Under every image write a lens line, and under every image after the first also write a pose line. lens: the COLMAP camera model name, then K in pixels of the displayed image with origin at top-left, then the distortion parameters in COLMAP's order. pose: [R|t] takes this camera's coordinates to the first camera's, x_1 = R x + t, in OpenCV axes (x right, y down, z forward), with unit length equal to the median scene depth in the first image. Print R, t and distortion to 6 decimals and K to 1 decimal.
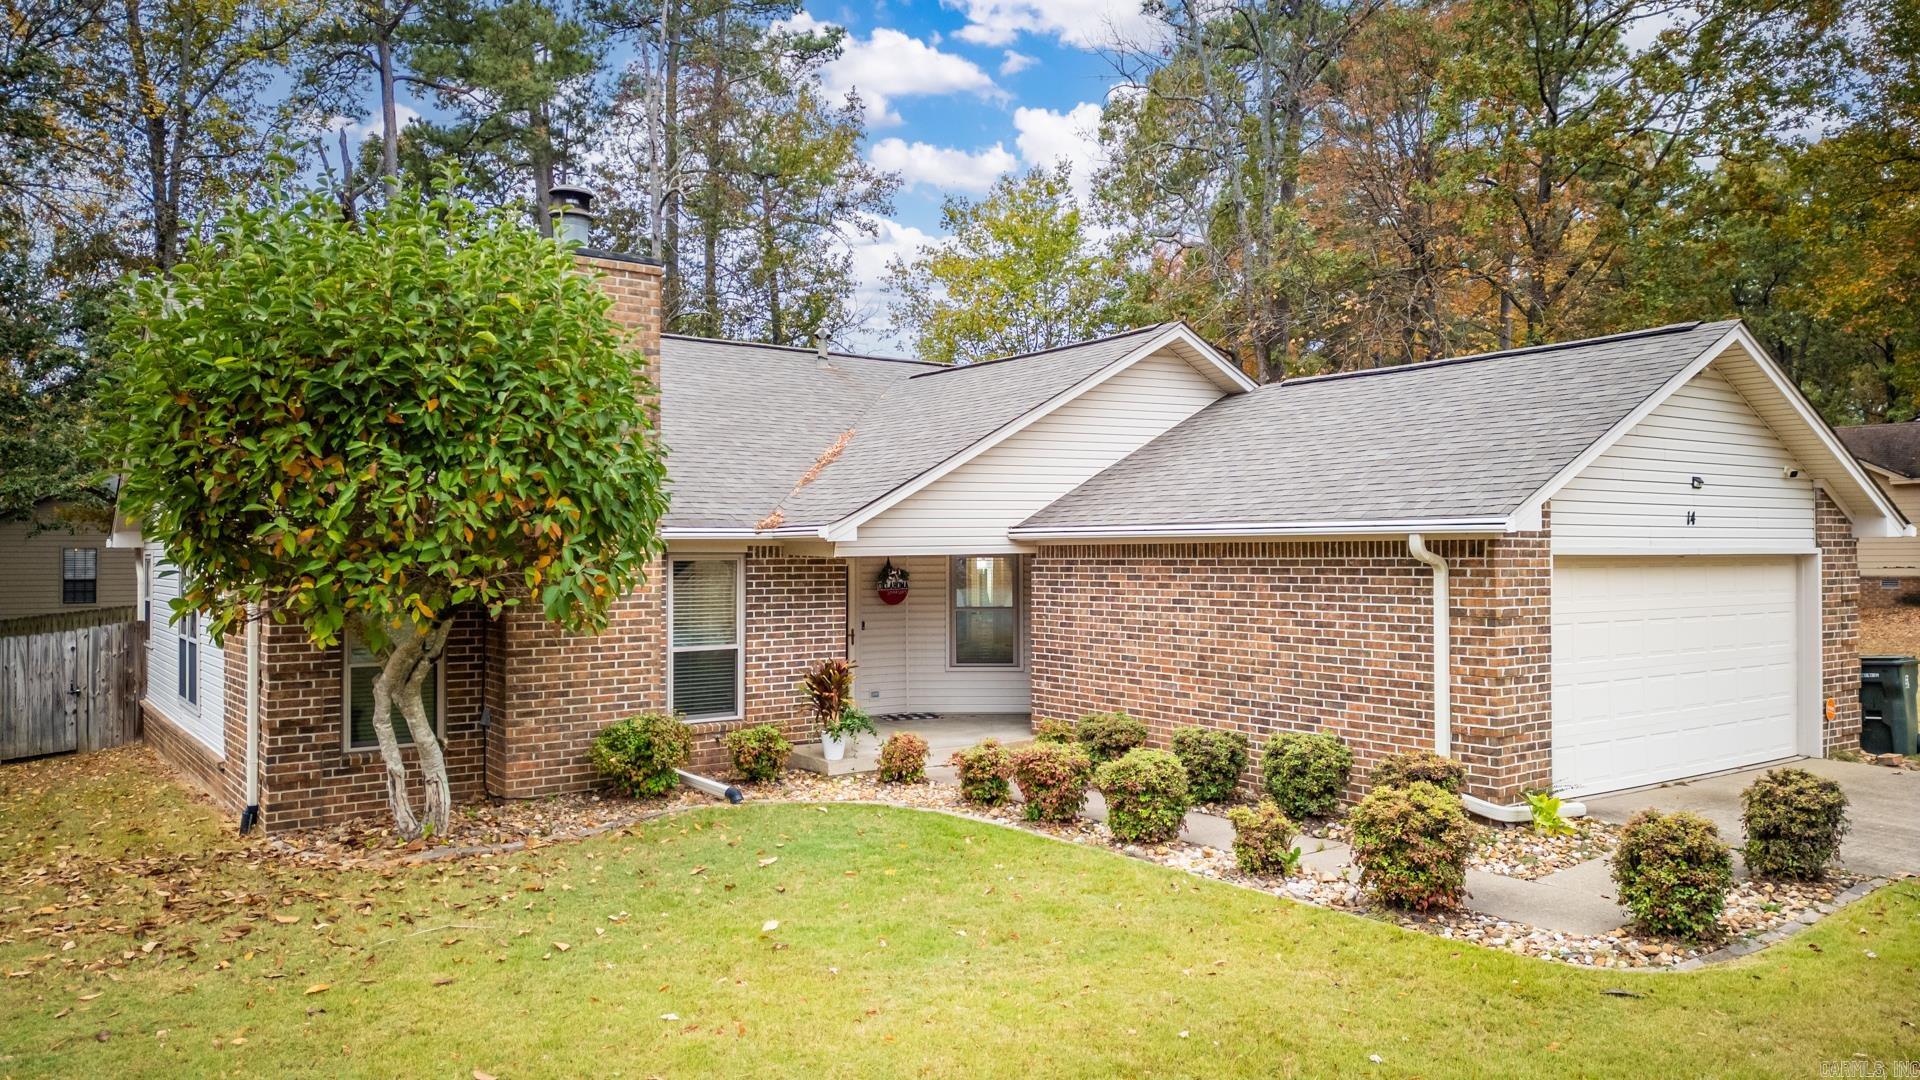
lens RADIAL K [[1335.2, 0, 960.0], [0, 1335.2, 540.0], [0, 0, 1]] dist [0.103587, -0.100326]
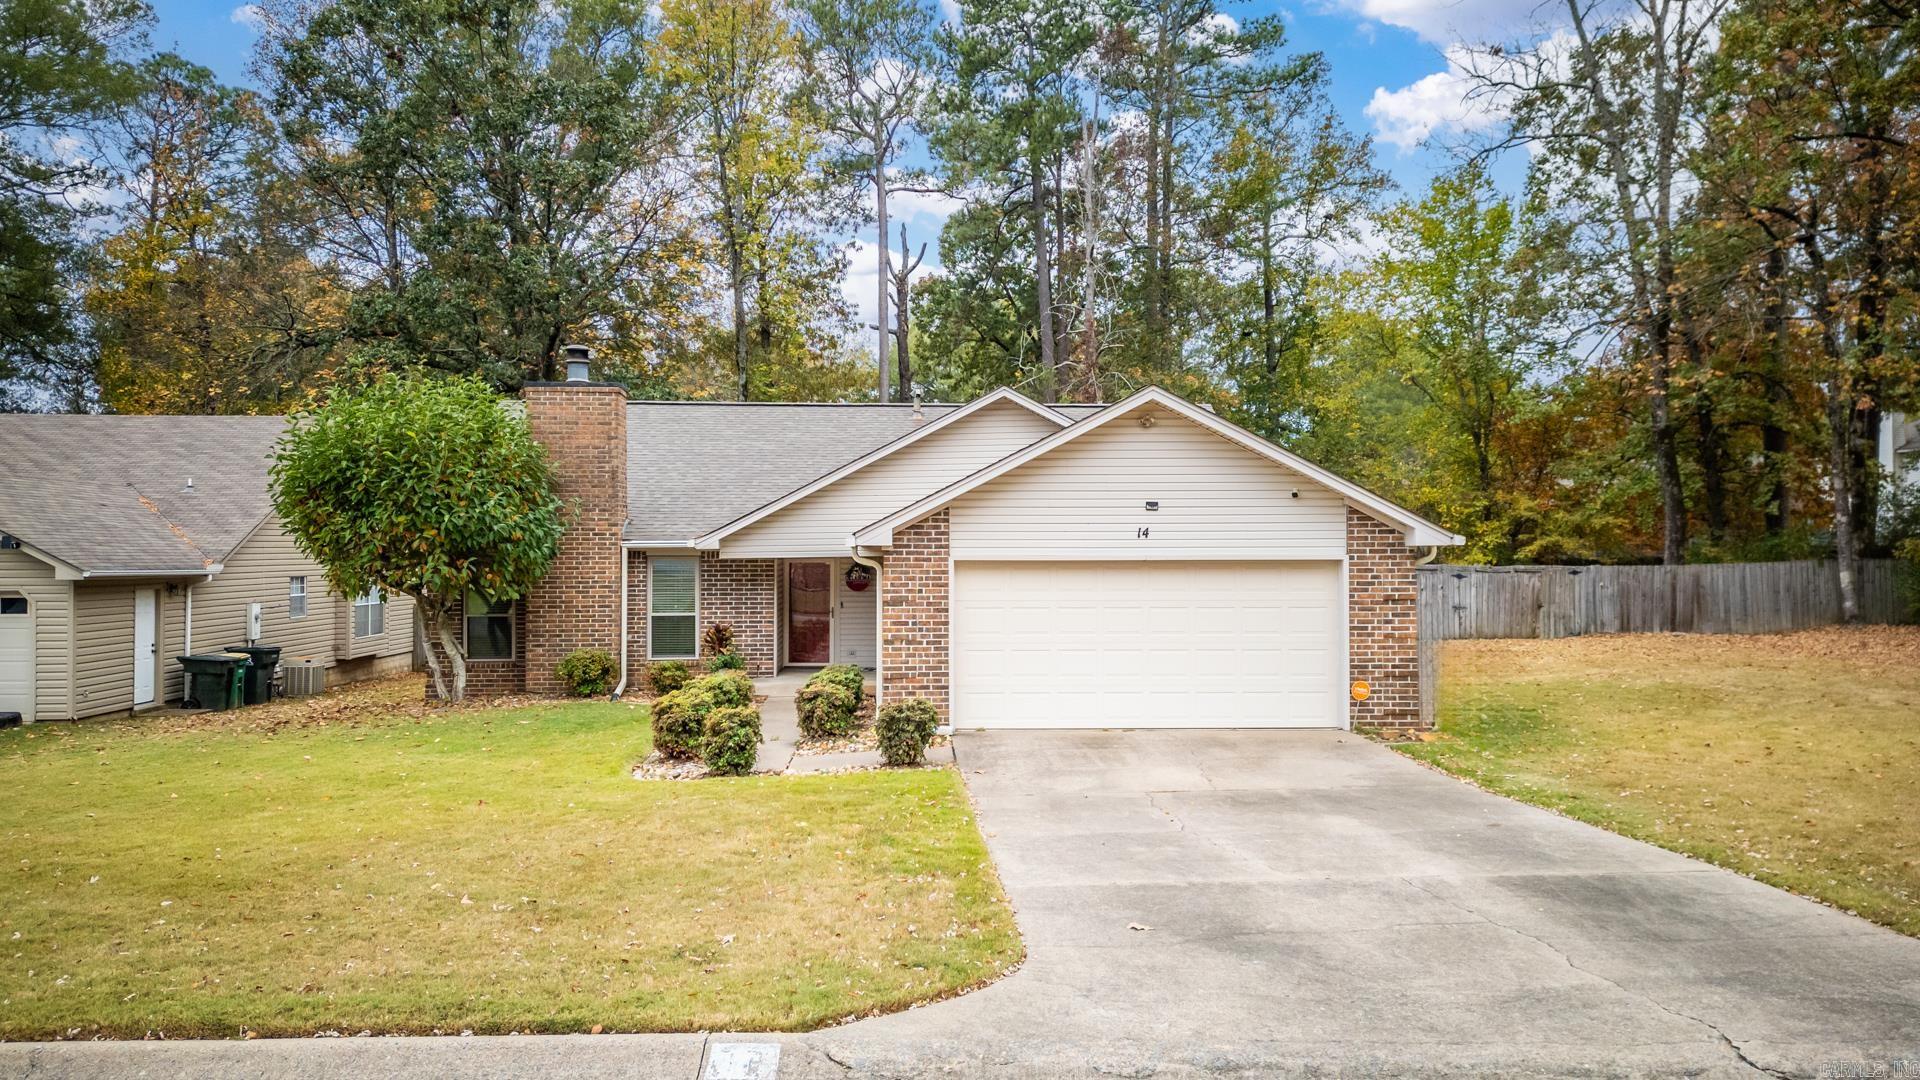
lens RADIAL K [[1335.2, 0, 960.0], [0, 1335.2, 540.0], [0, 0, 1]] dist [0.103587, -0.100326]
pose [[0.839669, -0.003356, -0.543088, 1.097179], [0.005468, 0.999982, 0.002274, -0.012991], [0.543071, -0.004880, 0.839673, -0.199562]]
